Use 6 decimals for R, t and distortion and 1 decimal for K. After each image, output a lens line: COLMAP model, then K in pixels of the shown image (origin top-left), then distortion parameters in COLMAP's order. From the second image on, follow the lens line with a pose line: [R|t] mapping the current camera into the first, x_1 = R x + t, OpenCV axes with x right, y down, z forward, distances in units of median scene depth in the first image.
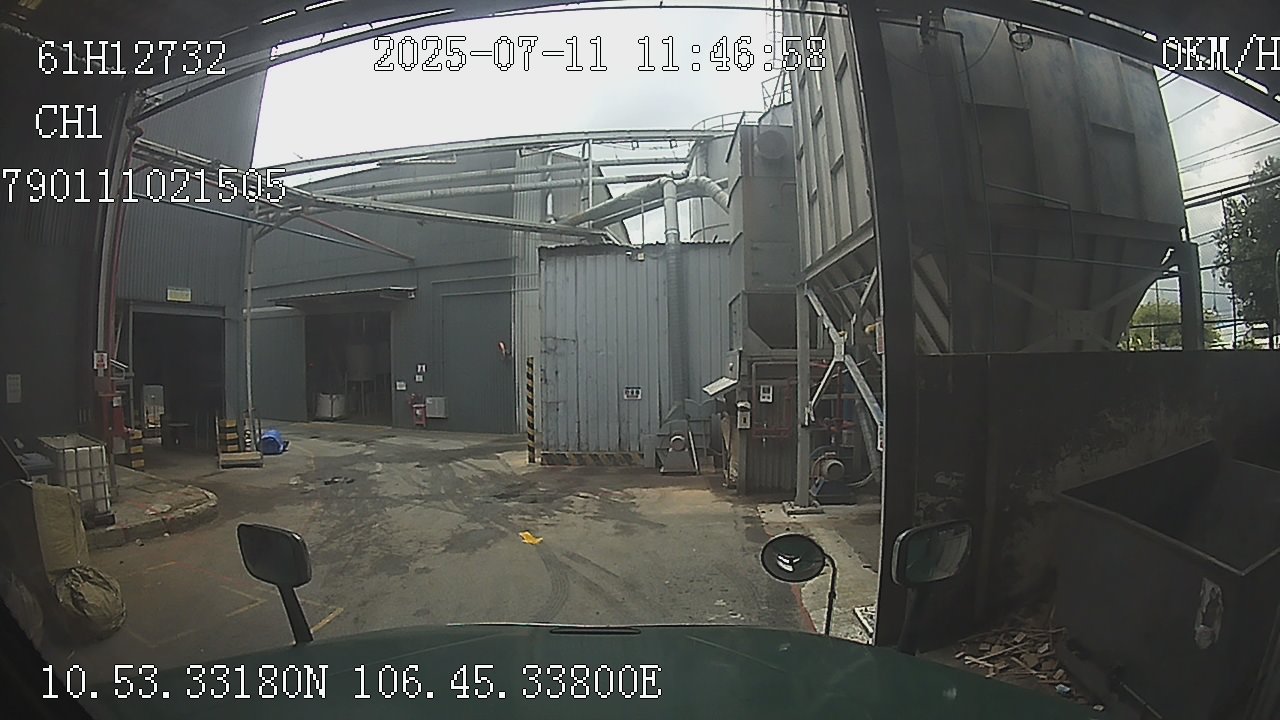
lens RADIAL K [[809.0, 0, 599.6], [0, 809.0, 360.8], [0, 0, 1]] dist [-0.275114, 0.003086]
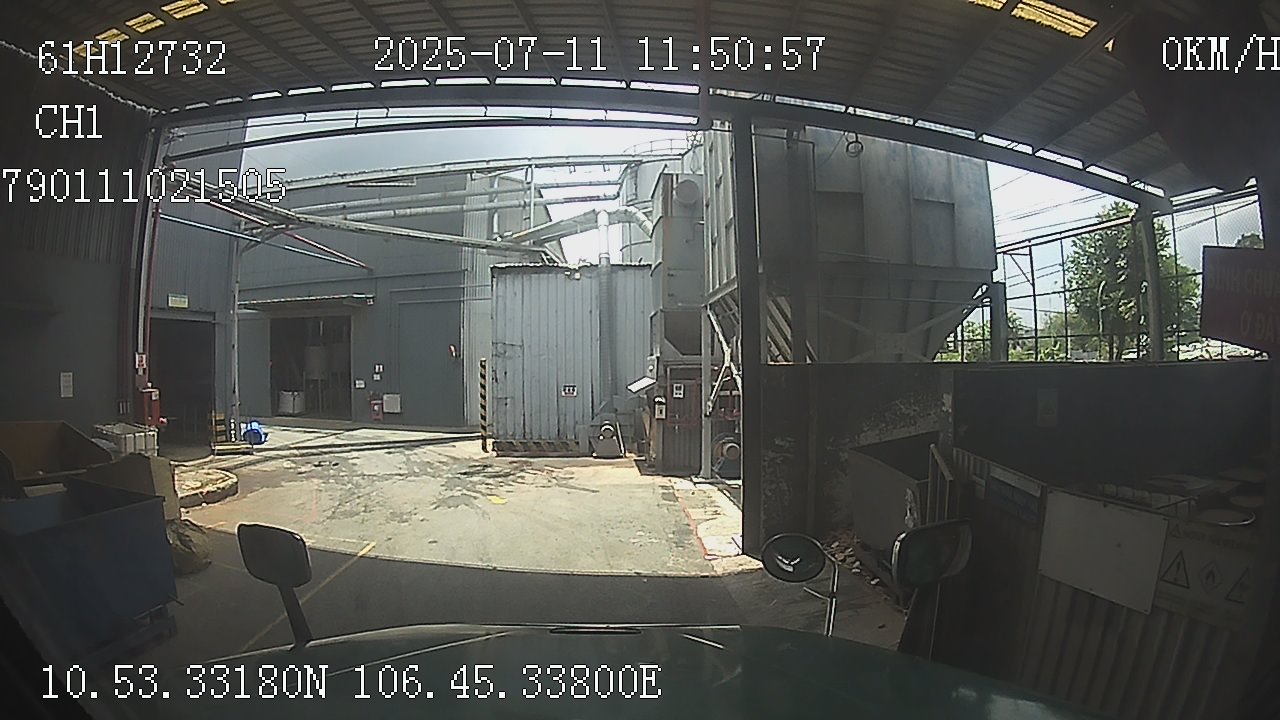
lens RADIAL K [[837.0, 0, 663.1], [0, 837.0, 357.5], [0, 0, 1]] dist [-0.306738, 0.079723]
pose [[0.986183, 0.007064, 0.165507, -0.026100], [-0.006401, 0.999969, -0.004534, -0.004067], [-0.165534, 0.003412, 0.986198, -0.227518]]
